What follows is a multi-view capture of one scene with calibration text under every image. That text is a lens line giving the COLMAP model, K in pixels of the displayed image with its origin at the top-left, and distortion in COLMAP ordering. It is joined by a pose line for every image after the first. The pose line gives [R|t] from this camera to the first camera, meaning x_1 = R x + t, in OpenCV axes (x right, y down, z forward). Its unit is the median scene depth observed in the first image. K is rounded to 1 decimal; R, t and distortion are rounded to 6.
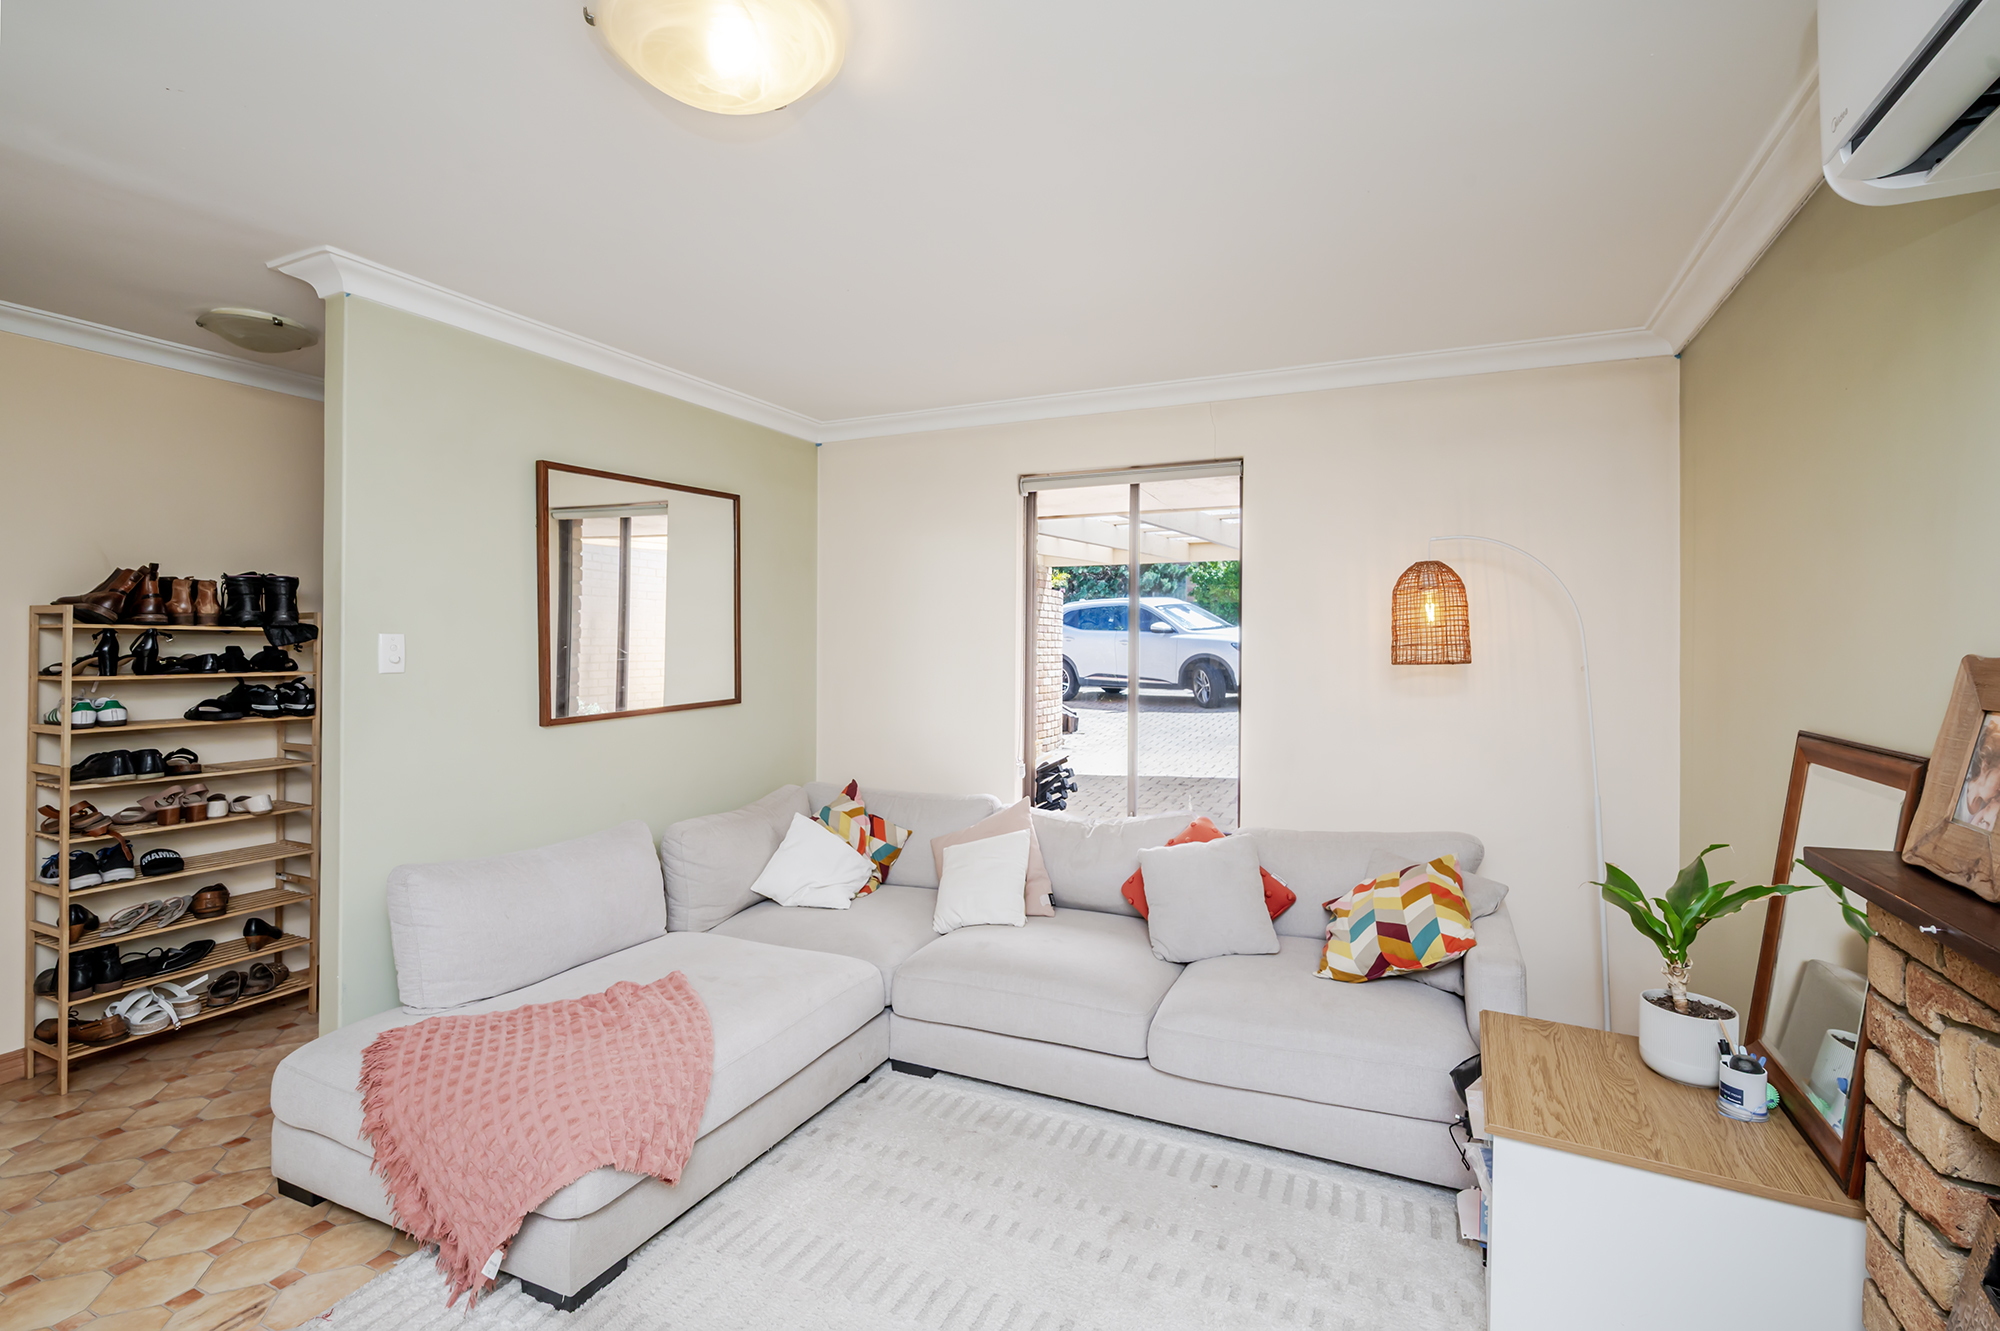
lens RADIAL K [[904.7, 0, 1031.3], [0, 904.7, 632.7], [0, 0, 1]] dist [0.000970, -0.000063]
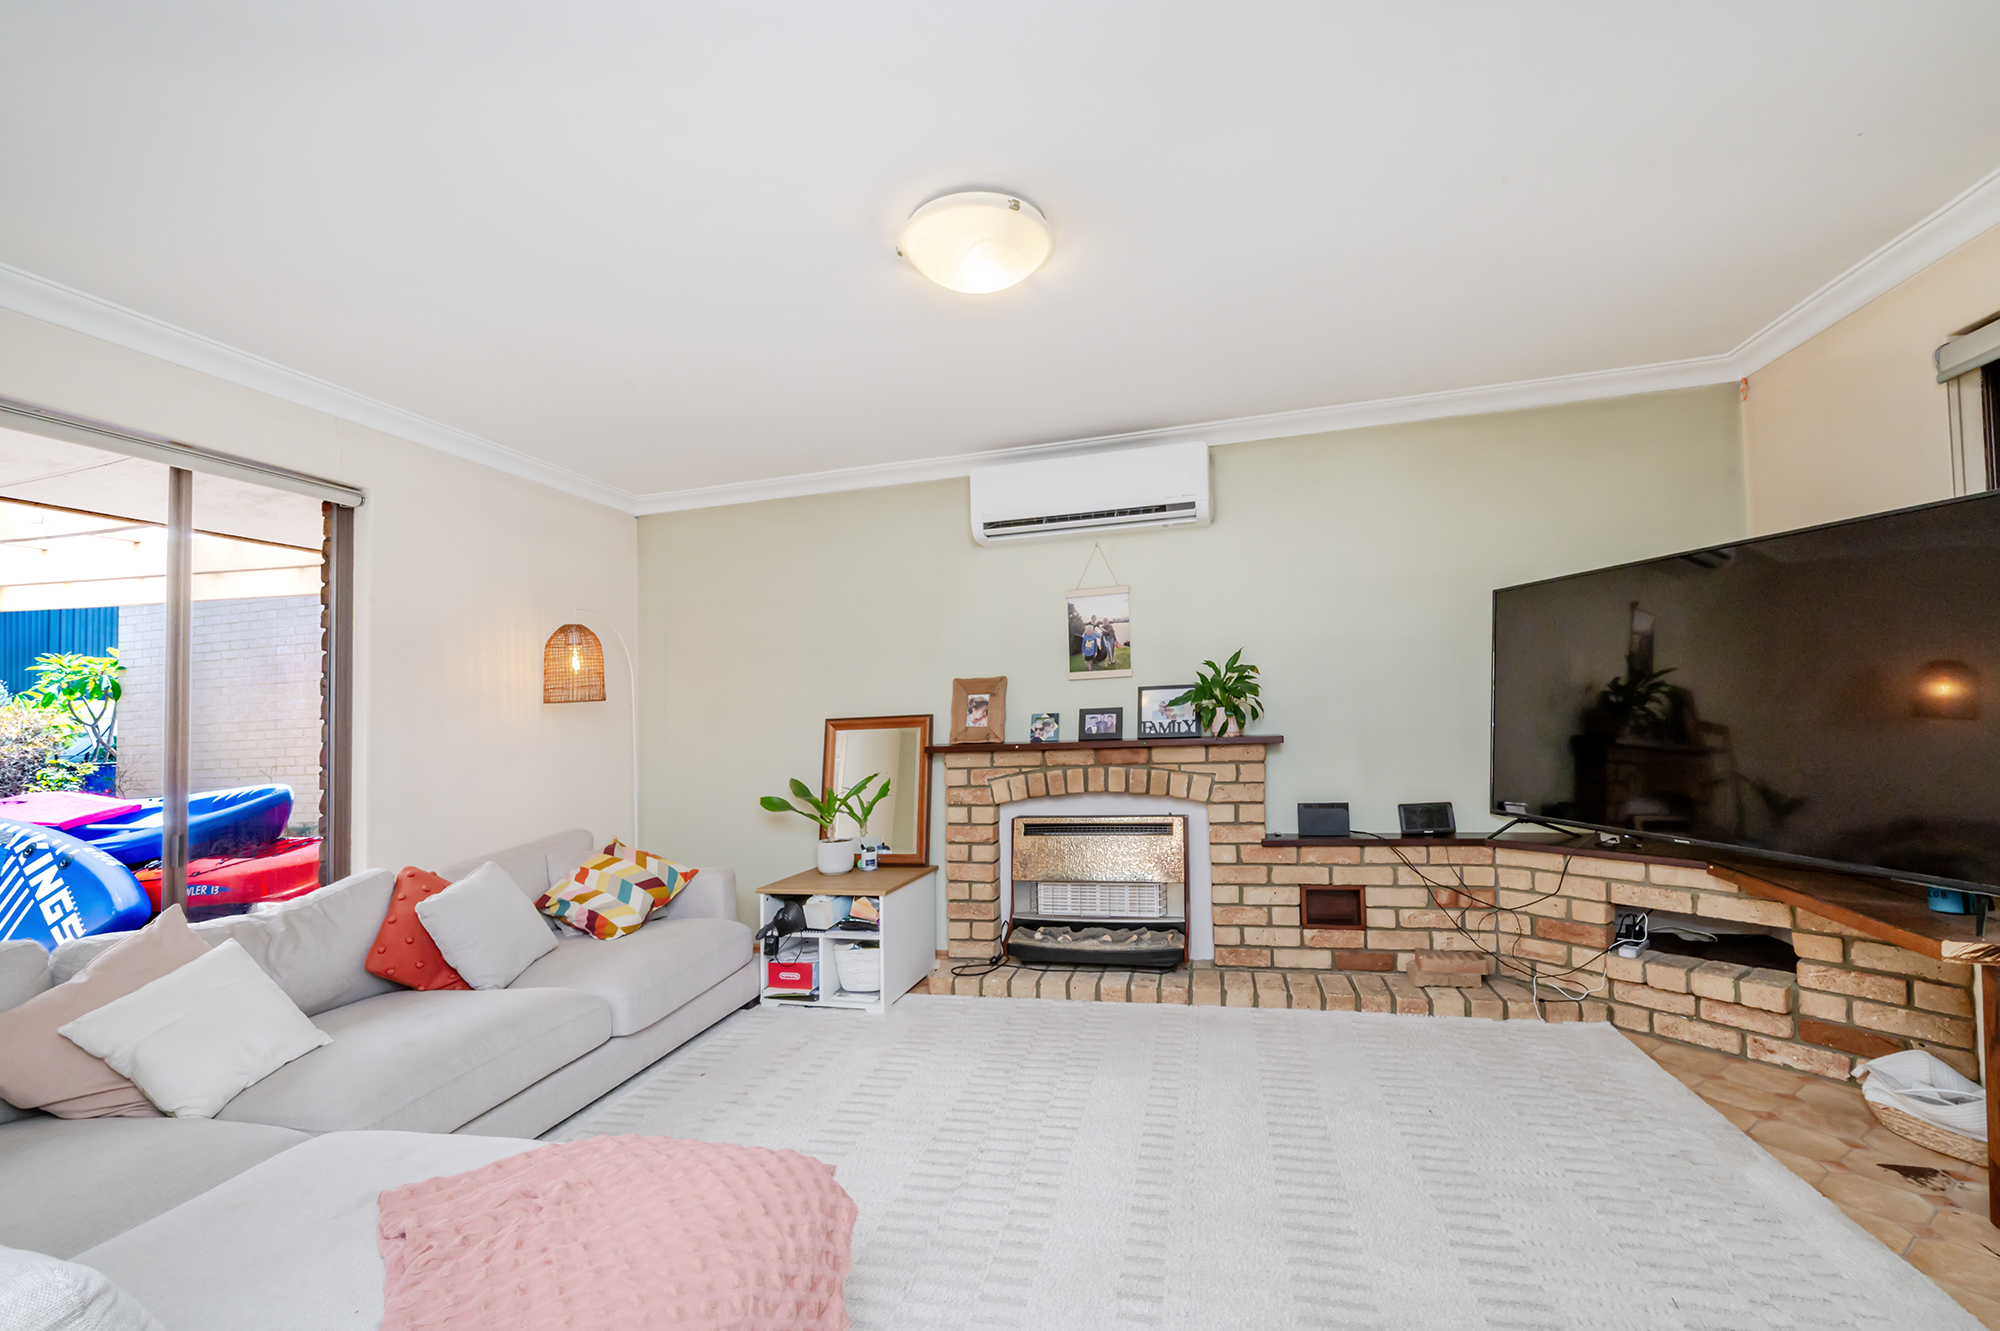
lens RADIAL K [[776.6, 0, 1005.5], [0, 776.6, 685.4], [0, 0, 1]] dist [0.000183, -0.000070]
pose [[-0.155403, 0.032085, 0.987330, -0.805264], [0.027482, 0.999226, -0.028146, 0.060888], [-0.987469, 0.022760, -0.156165, 0.567194]]
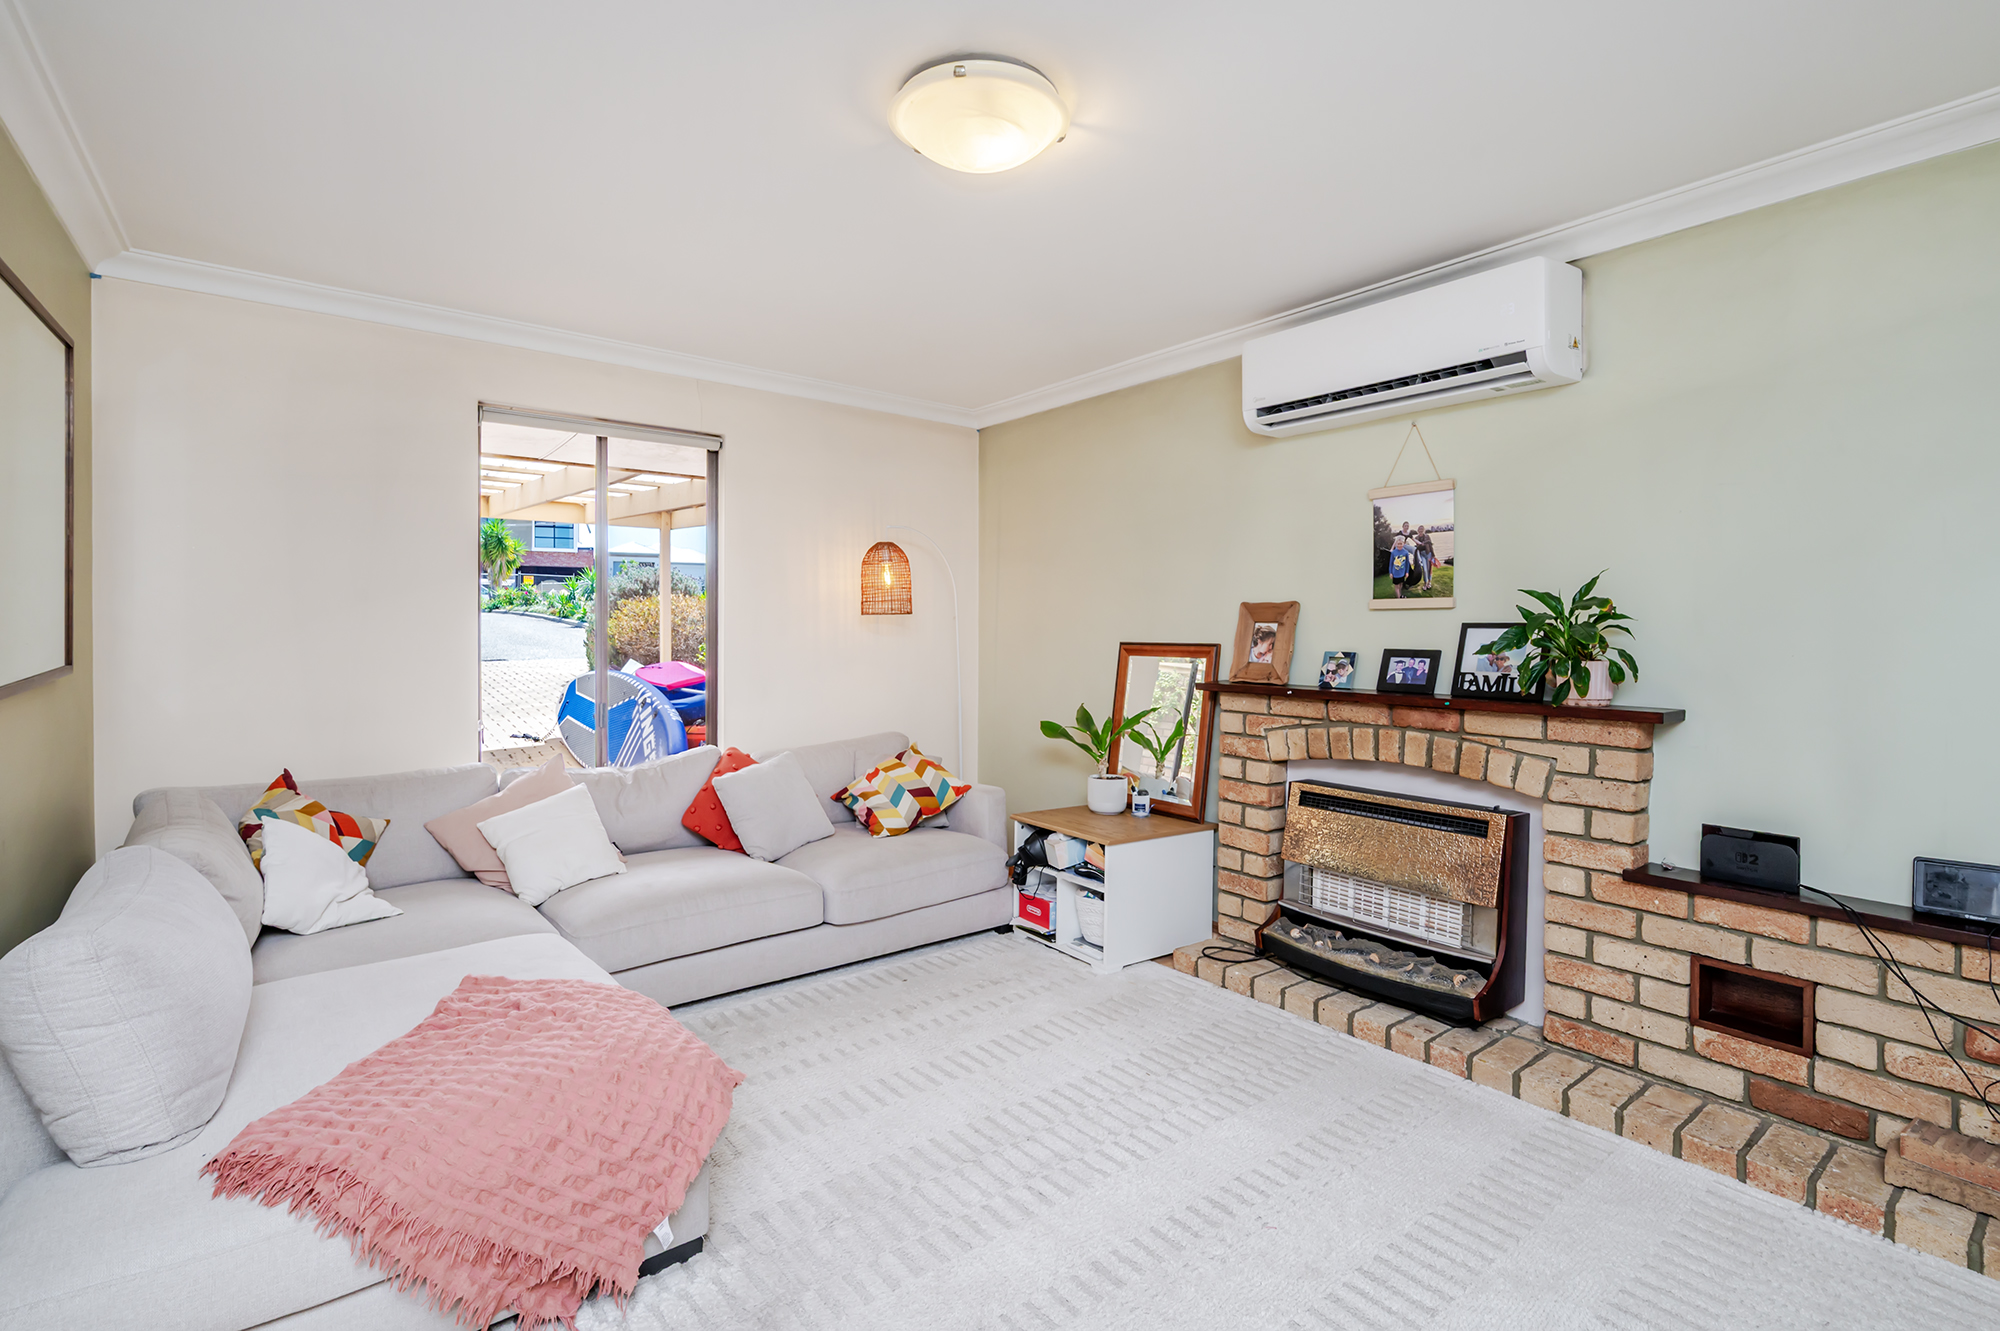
lens RADIAL K [[904.7, 0, 1031.3], [0, 904.7, 632.7], [0, 0, 1]] dist [0.000970, -0.000063]
pose [[0.452021, -0.007732, 0.891974, -0.746750], [-0.015555, 0.999742, 0.016549, 0.037212], [-0.891872, -0.021355, 0.451784, 0.160036]]
